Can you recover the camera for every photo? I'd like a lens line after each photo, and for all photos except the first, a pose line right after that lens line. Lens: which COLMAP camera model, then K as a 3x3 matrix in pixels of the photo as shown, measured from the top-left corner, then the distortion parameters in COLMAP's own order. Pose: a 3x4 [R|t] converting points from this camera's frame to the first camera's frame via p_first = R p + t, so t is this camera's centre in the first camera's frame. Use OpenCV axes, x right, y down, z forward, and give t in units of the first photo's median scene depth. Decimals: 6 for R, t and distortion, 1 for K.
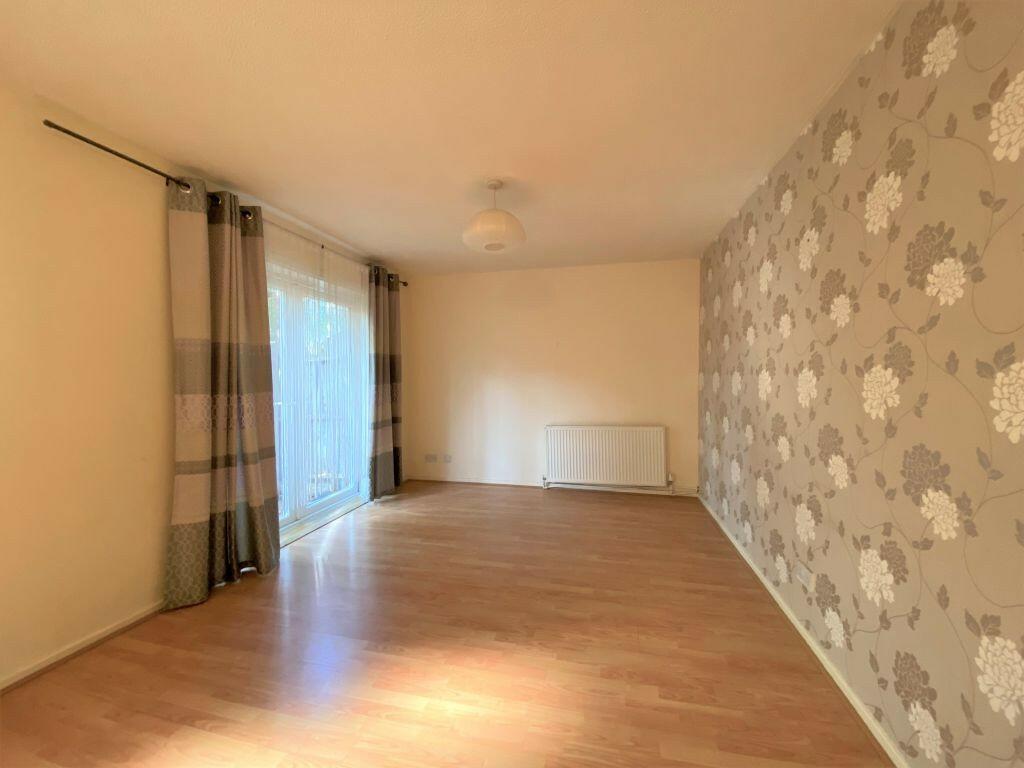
lens RADIAL K [[408.4, 0, 512.0], [0, 408.4, 384.0], [0, 0, 1]] dist [0.009232, -0.015373]
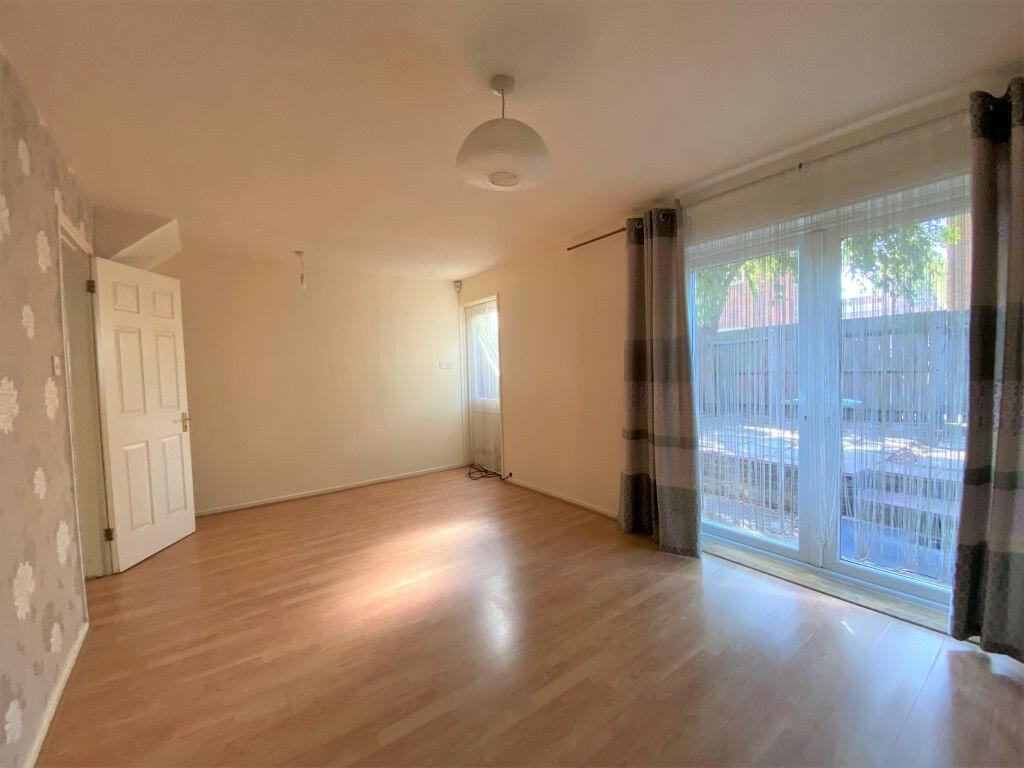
lens RADIAL K [[408.4, 0, 512.0], [0, 408.4, 384.0], [0, 0, 1]] dist [0.009232, -0.015373]
pose [[-0.641436, 0.050947, -0.765483, 0.480216], [0.012869, 0.998367, 0.055664, -0.038431], [0.767068, 0.025854, -0.641044, 1.448355]]
